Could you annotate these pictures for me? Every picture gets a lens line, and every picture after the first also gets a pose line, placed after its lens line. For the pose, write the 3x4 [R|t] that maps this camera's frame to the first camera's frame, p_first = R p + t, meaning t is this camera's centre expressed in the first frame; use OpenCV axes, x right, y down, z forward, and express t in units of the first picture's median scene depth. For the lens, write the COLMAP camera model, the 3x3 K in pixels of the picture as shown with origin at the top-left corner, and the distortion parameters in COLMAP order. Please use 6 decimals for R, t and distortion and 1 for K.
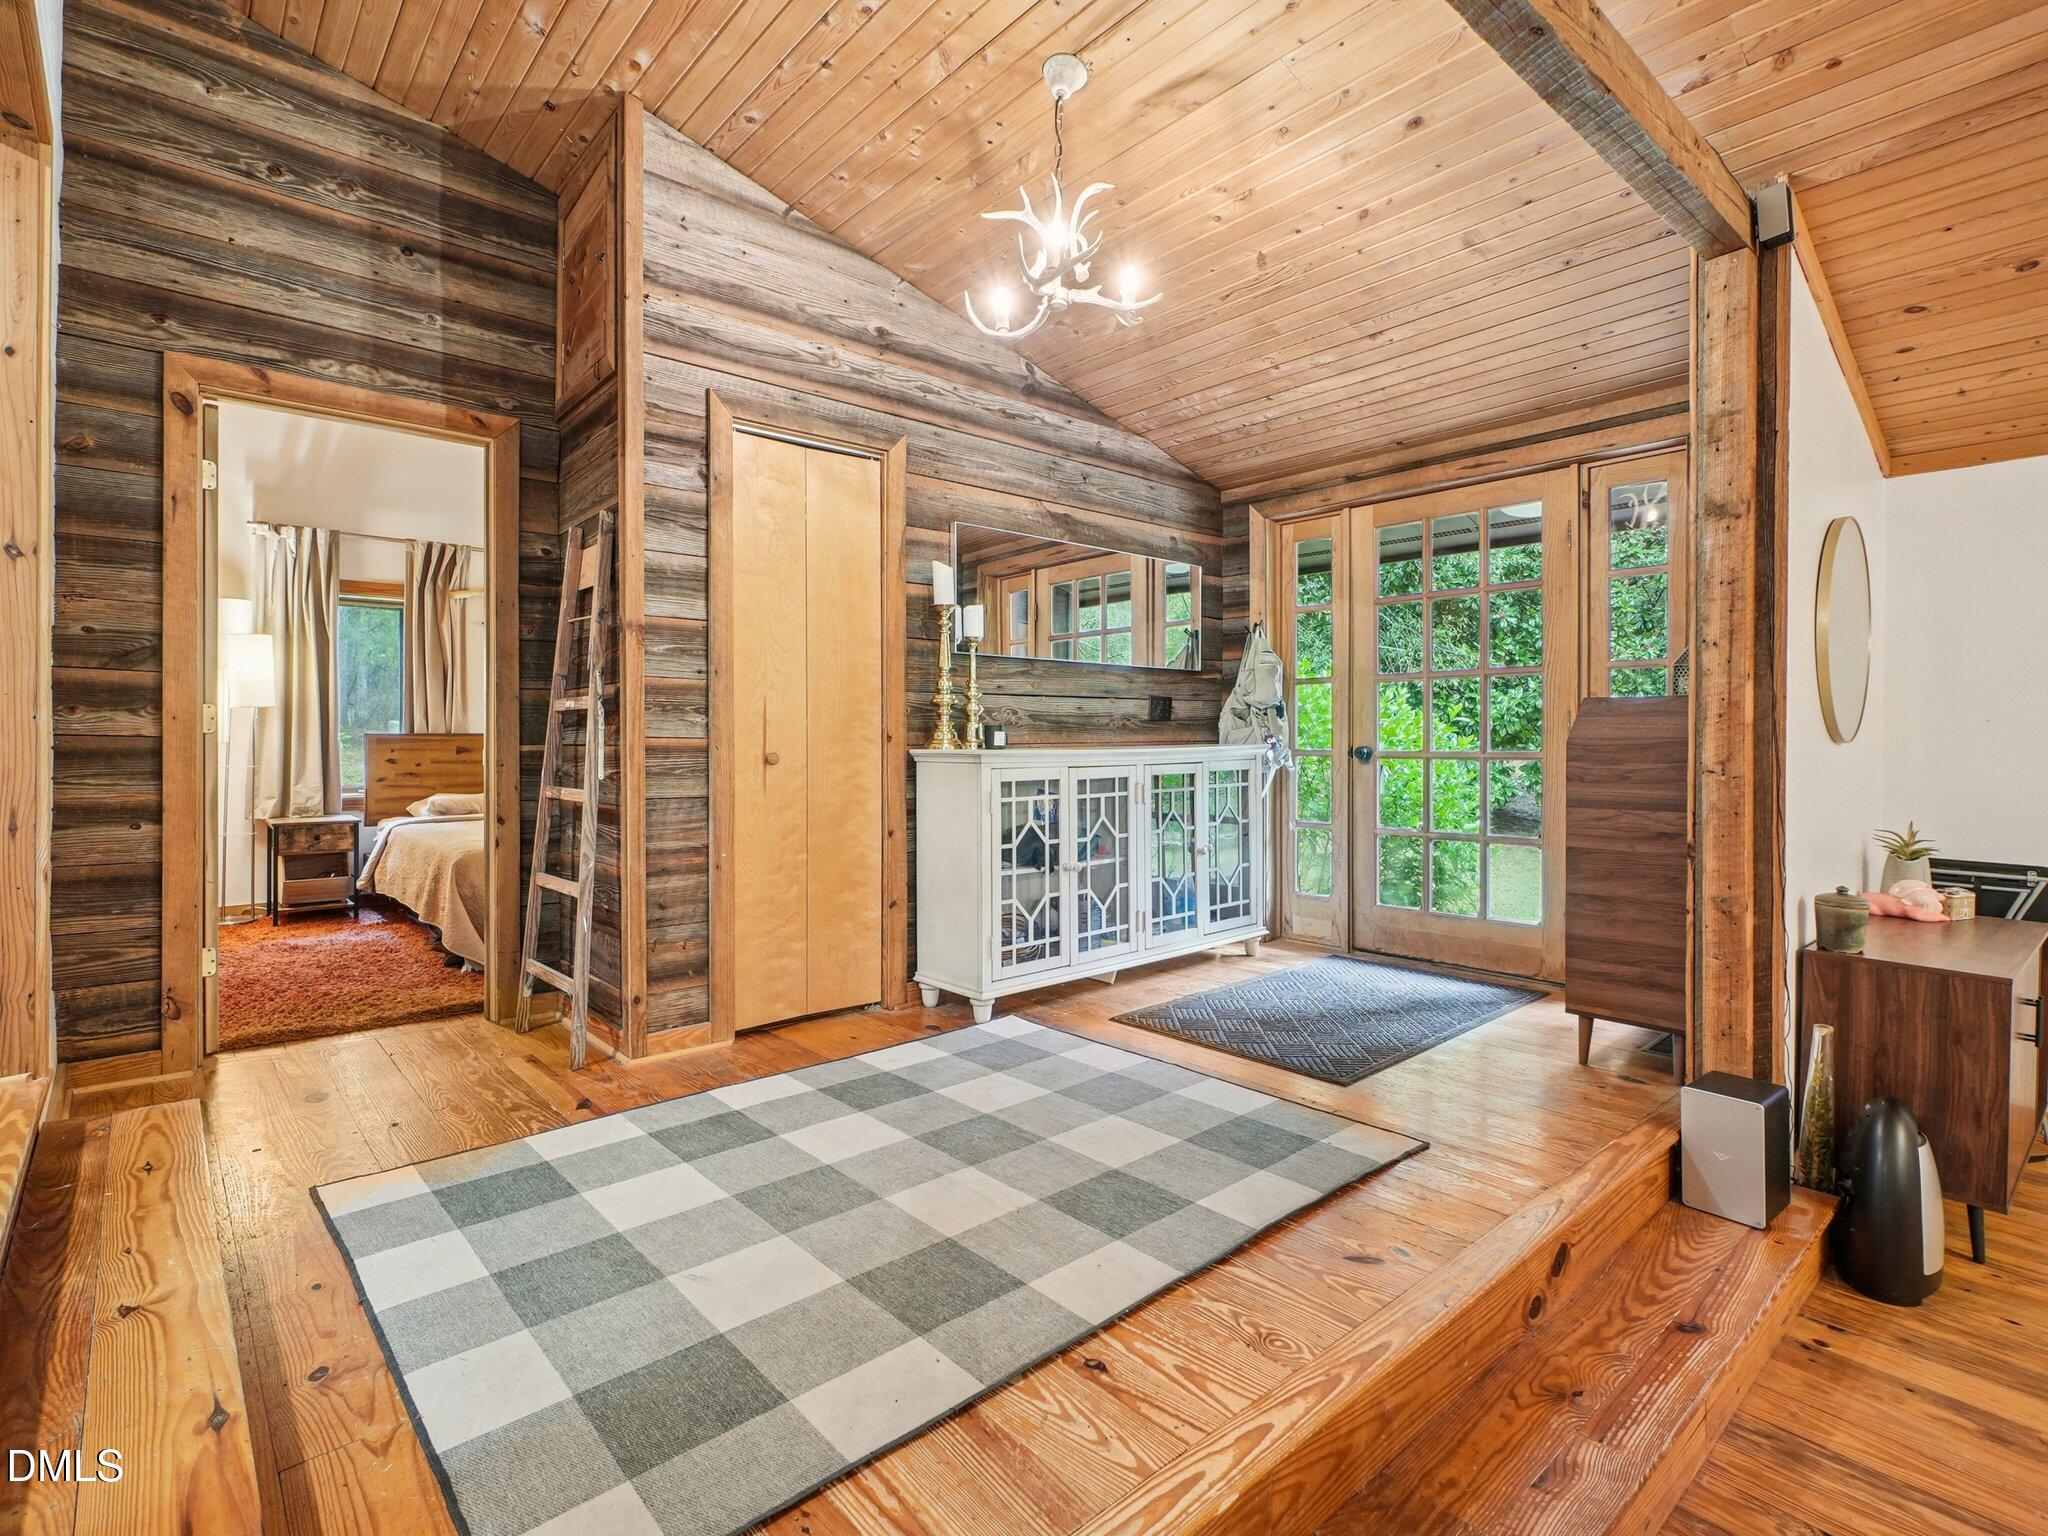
lens RADIAL K [[998.1, 0, 953.8], [0, 998.1, 745.5], [0, 0, 1]] dist [-0.006246, 0.005925]
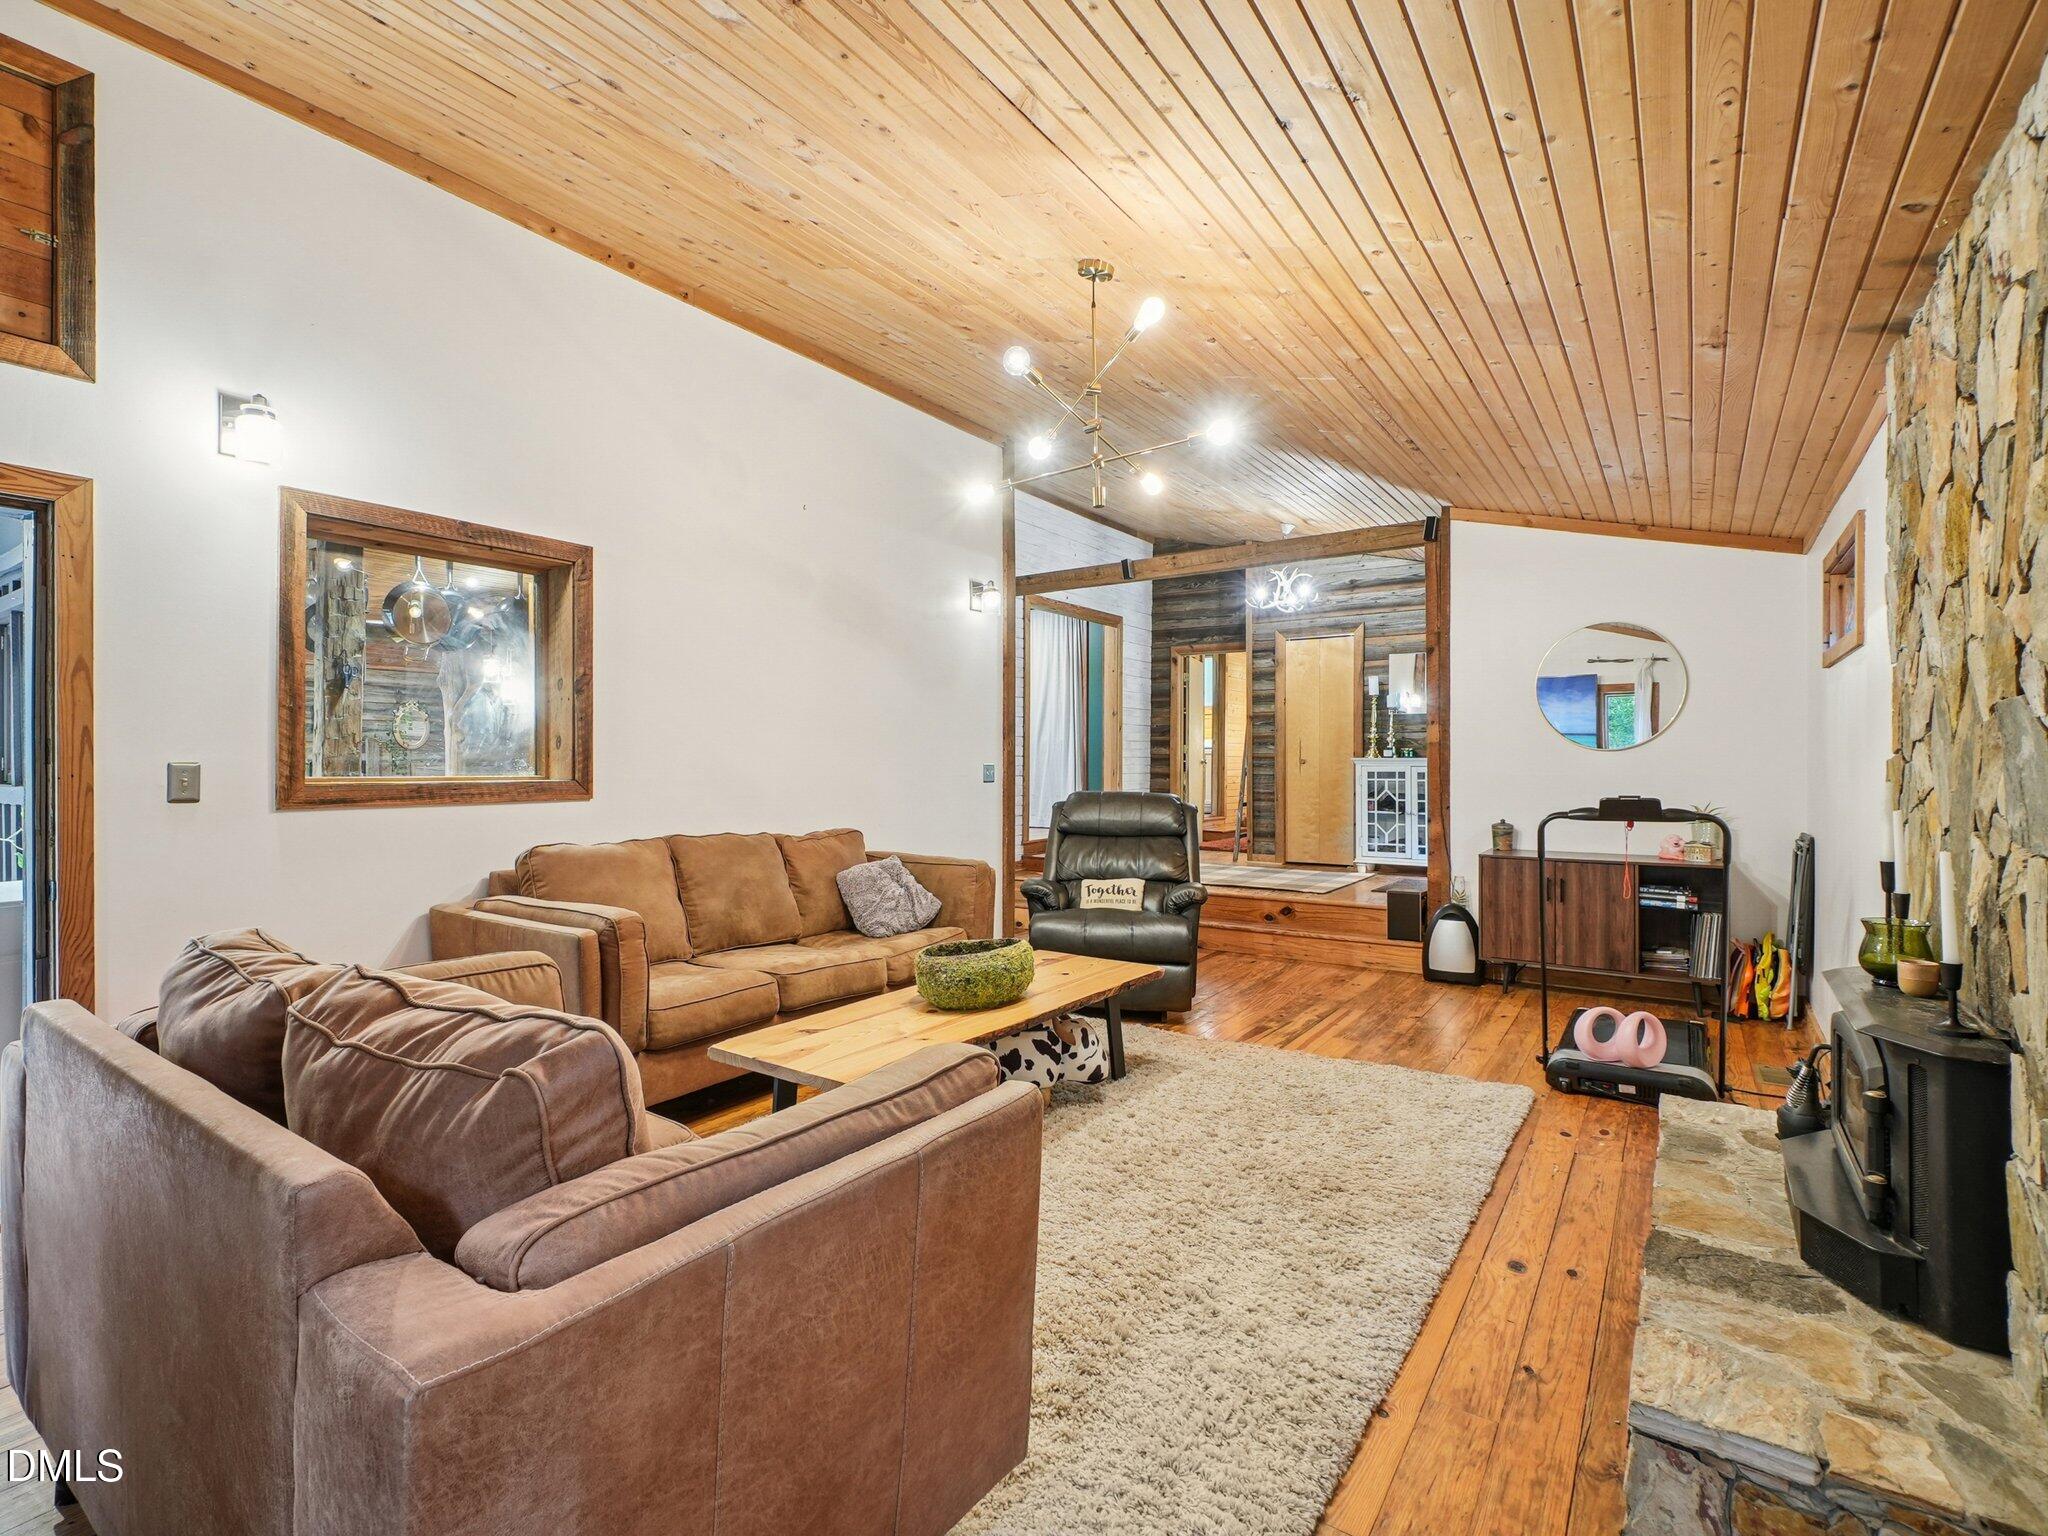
lens RADIAL K [[998.1, 0, 1021.5], [0, 998.1, 764.0], [0, 0, 1]] dist [-0.006246, 0.005925]
pose [[0.285606, 0.003103, -0.958342, 2.202071], [-0.006055, 0.999981, 0.001433, 0.021139], [0.958328, 0.005394, 0.285619, -0.475401]]
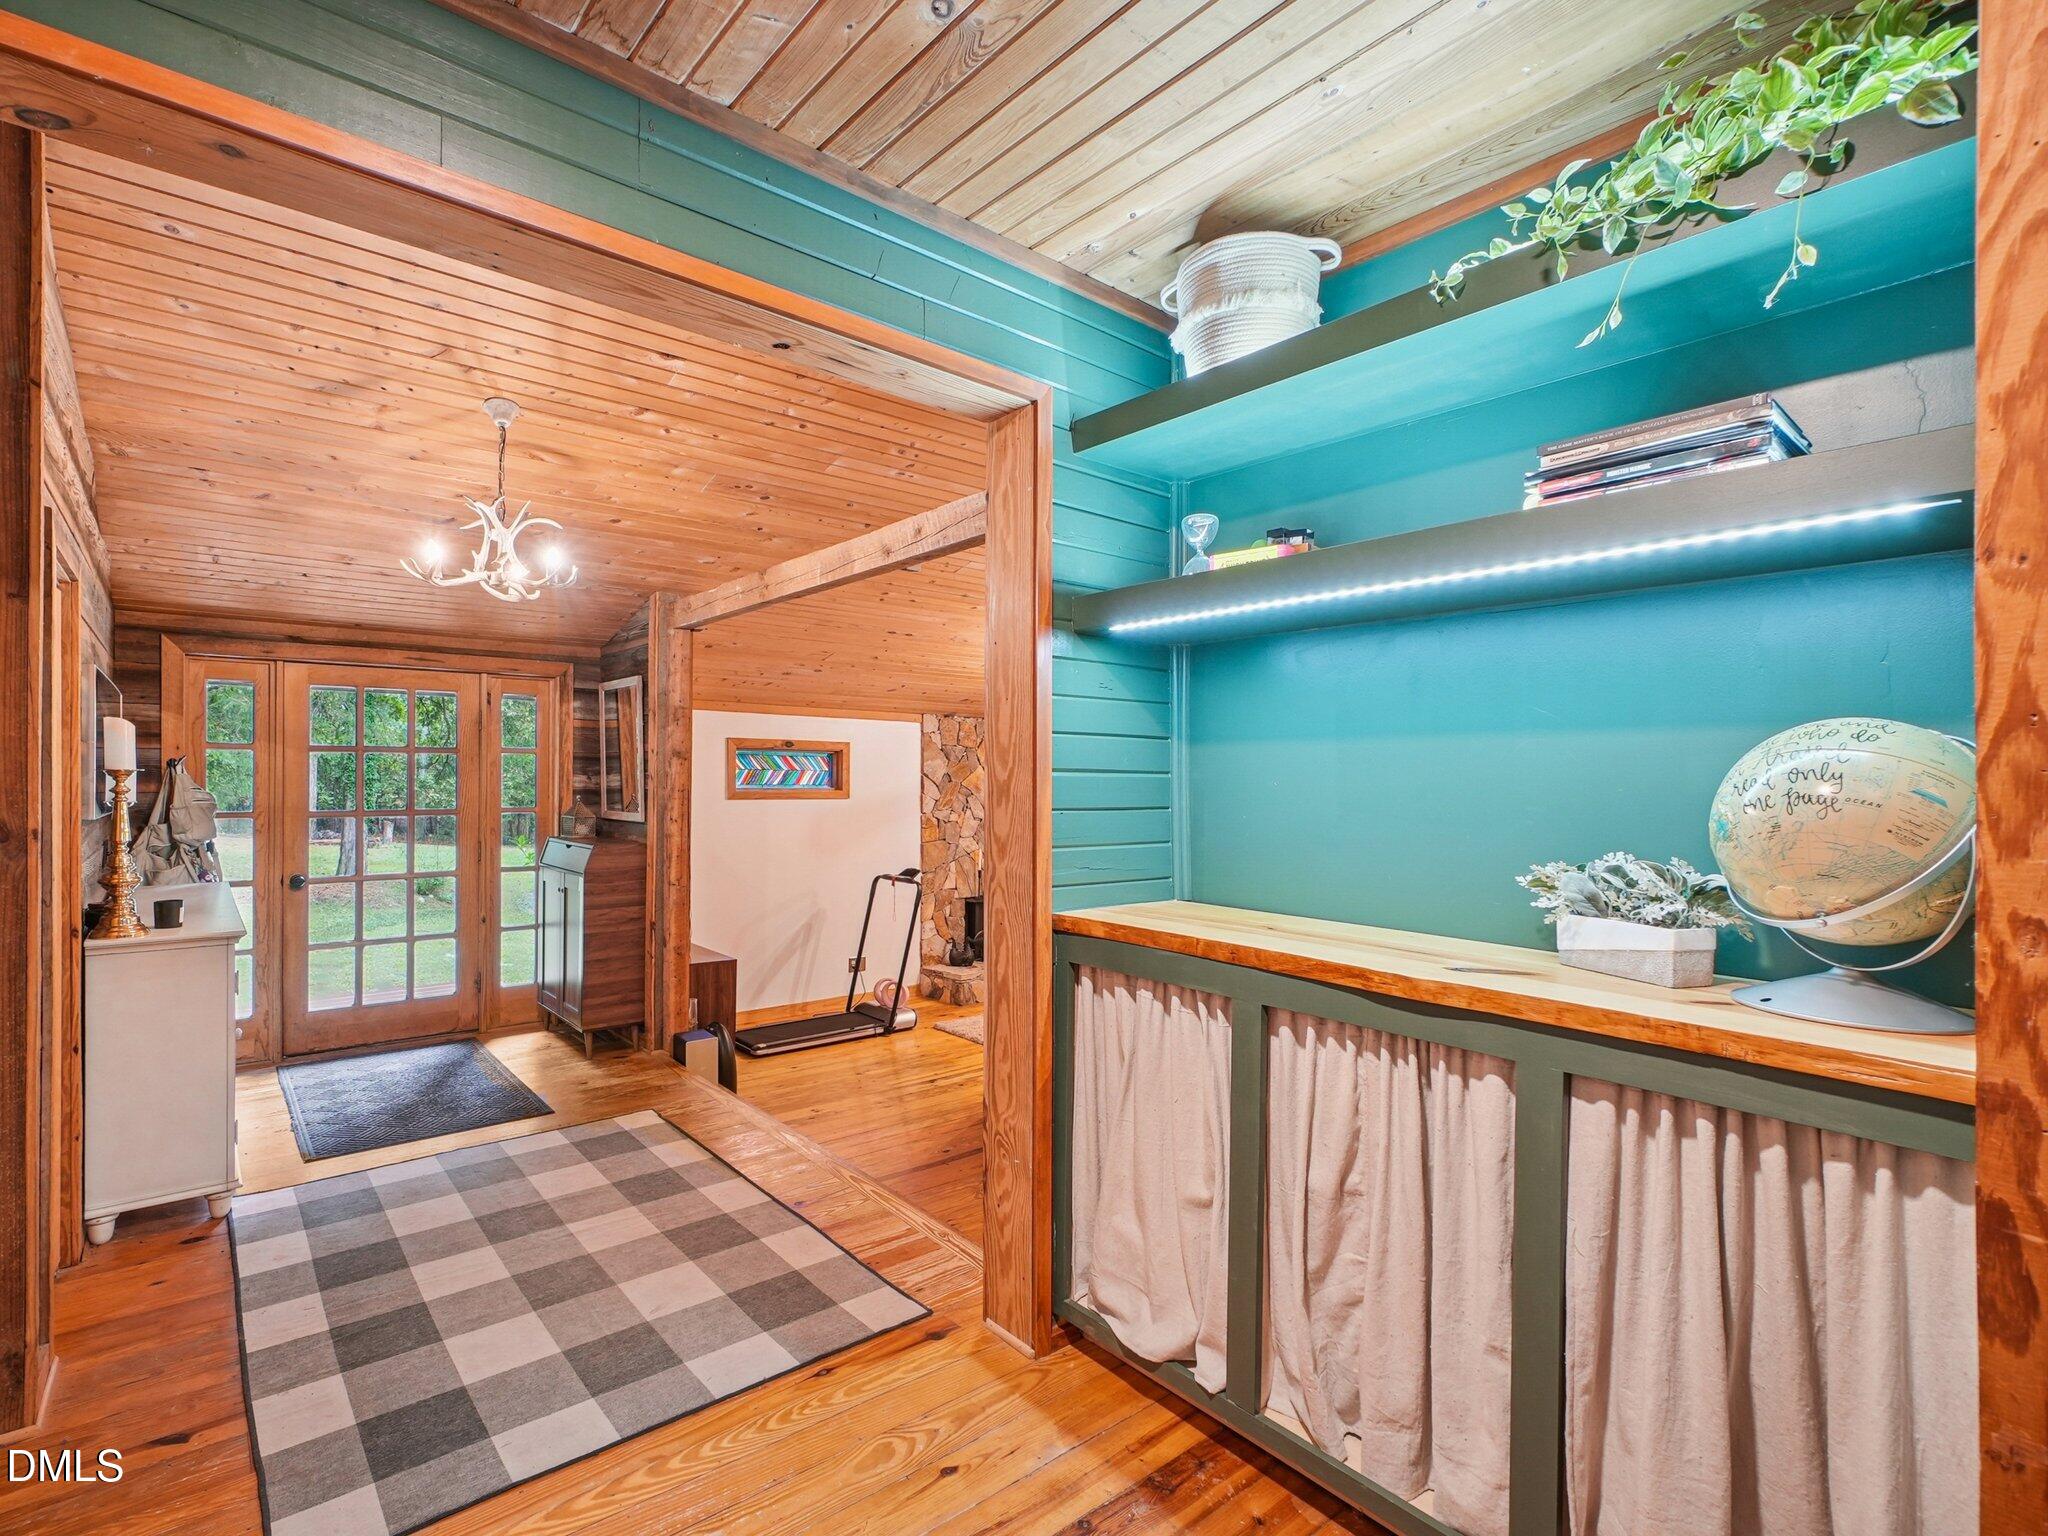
lens RADIAL K [[998.1, 0, 1009.6], [0, 998.1, 776.8], [0, 0, 1]] dist [-0.006246, 0.005925]
pose [[-0.009401, 0.002857, 0.999952, -1.036340], [-0.001758, 0.999994, -0.002873, -0.154406], [-0.999954, -0.001785, -0.009396, 0.285823]]
